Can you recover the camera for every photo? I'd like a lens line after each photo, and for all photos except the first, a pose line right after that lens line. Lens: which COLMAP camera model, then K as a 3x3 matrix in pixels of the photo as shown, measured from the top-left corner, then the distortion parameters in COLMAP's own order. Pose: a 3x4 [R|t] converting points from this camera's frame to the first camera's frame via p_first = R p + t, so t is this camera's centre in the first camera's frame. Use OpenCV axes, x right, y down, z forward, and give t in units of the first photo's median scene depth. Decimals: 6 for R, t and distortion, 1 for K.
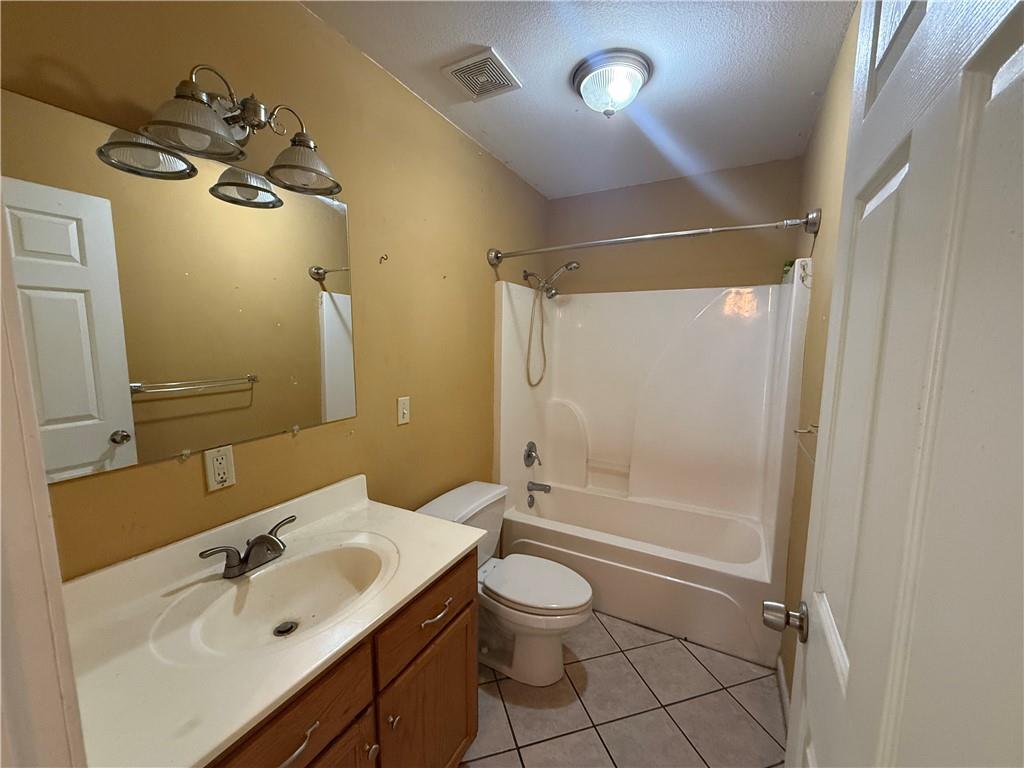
lens RADIAL K [[408.8, 0, 512.0], [0, 408.8, 381.6], [0, 0, 1]] dist [-0.007311, 0.001265]
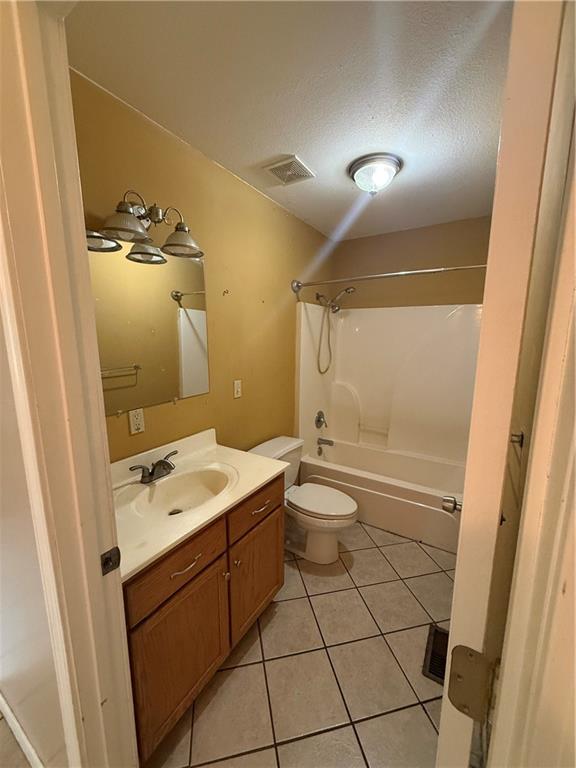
lens RADIAL K [[306.6, 0, 287.6], [0, 306.6, 384.1], [0, 0, 1]] dist [-0.007311, 0.001265]
pose [[0.997530, 0.009656, -0.069571, 0.009025], [-0.005960, 0.998569, 0.053139, -0.013161], [0.069984, -0.052593, 0.996161, -0.174515]]
